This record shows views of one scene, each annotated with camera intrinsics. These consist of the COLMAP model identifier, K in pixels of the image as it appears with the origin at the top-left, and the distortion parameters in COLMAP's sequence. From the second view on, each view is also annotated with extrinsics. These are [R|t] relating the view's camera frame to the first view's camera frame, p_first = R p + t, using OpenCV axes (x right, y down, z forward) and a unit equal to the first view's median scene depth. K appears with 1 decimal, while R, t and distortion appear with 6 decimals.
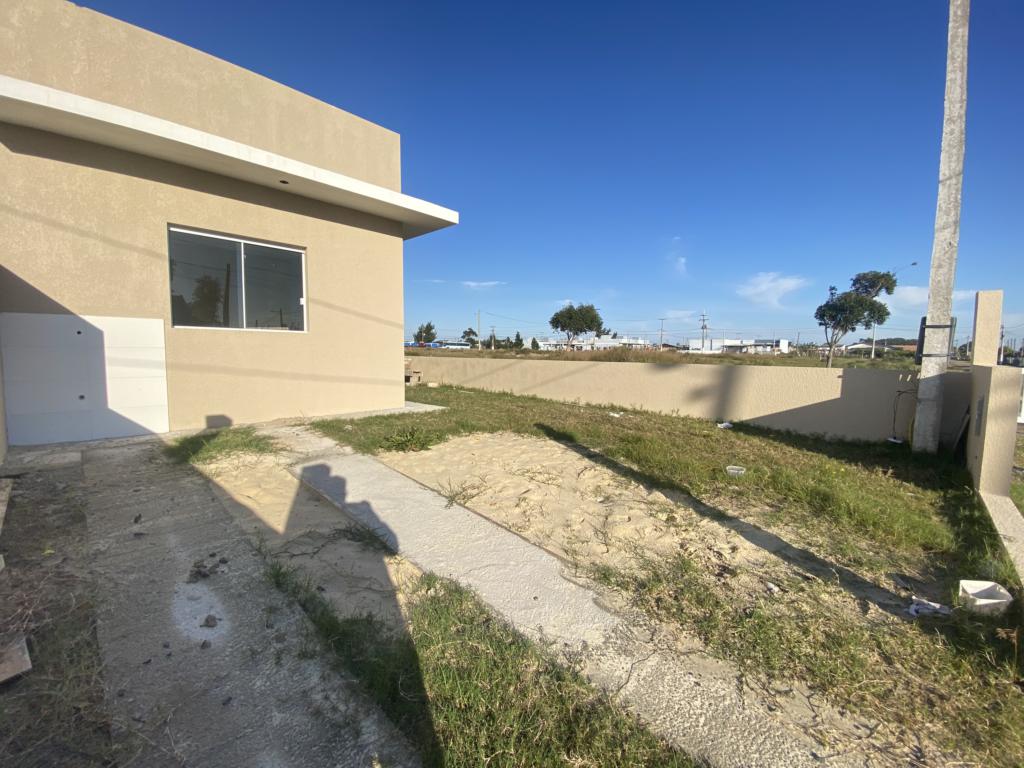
lens RADIAL K [[409.4, 0, 520.5], [0, 409.4, 379.4], [0, 0, 1]] dist [0.002817, -0.008256]
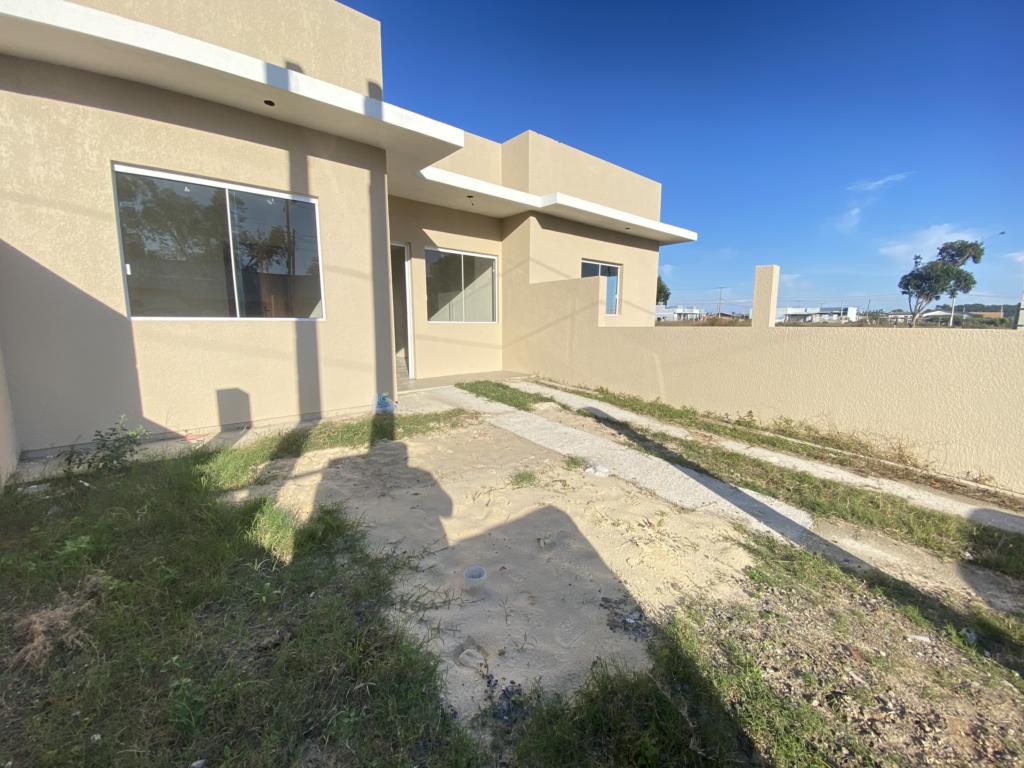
lens RADIAL K [[417.8, 0, 501.7], [0, 417.8, 385.5], [0, 0, 1]] dist [-0.008440, -0.009760]
pose [[0.994020, -0.001037, -0.109190, -0.164378], [0.009564, 0.996939, 0.077602, 0.007190], [0.108776, -0.078182, 0.990987, -0.153830]]
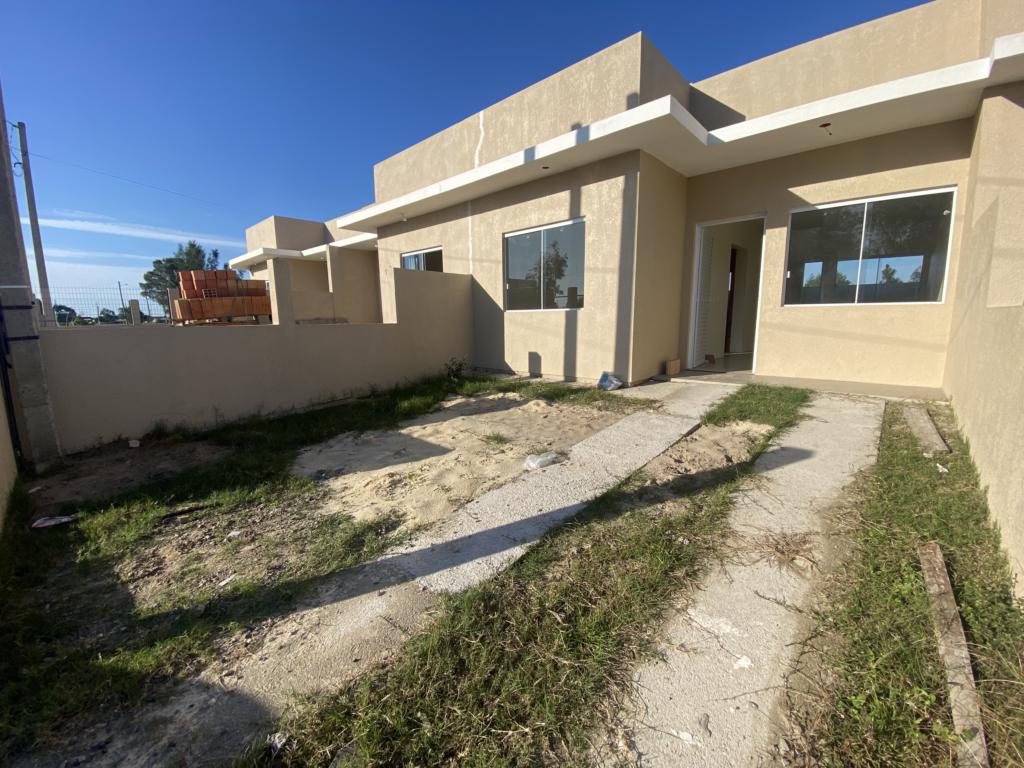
lens RADIAL K [[409.4, 0, 510.5], [0, 409.4, 380.7], [0, 0, 1]] dist [0.002817, -0.008256]
pose [[0.016755, 0.137482, -0.990363, 0.078177], [-0.051255, 0.989317, 0.136470, 0.000340], [0.998545, 0.048474, 0.023623, 0.063985]]
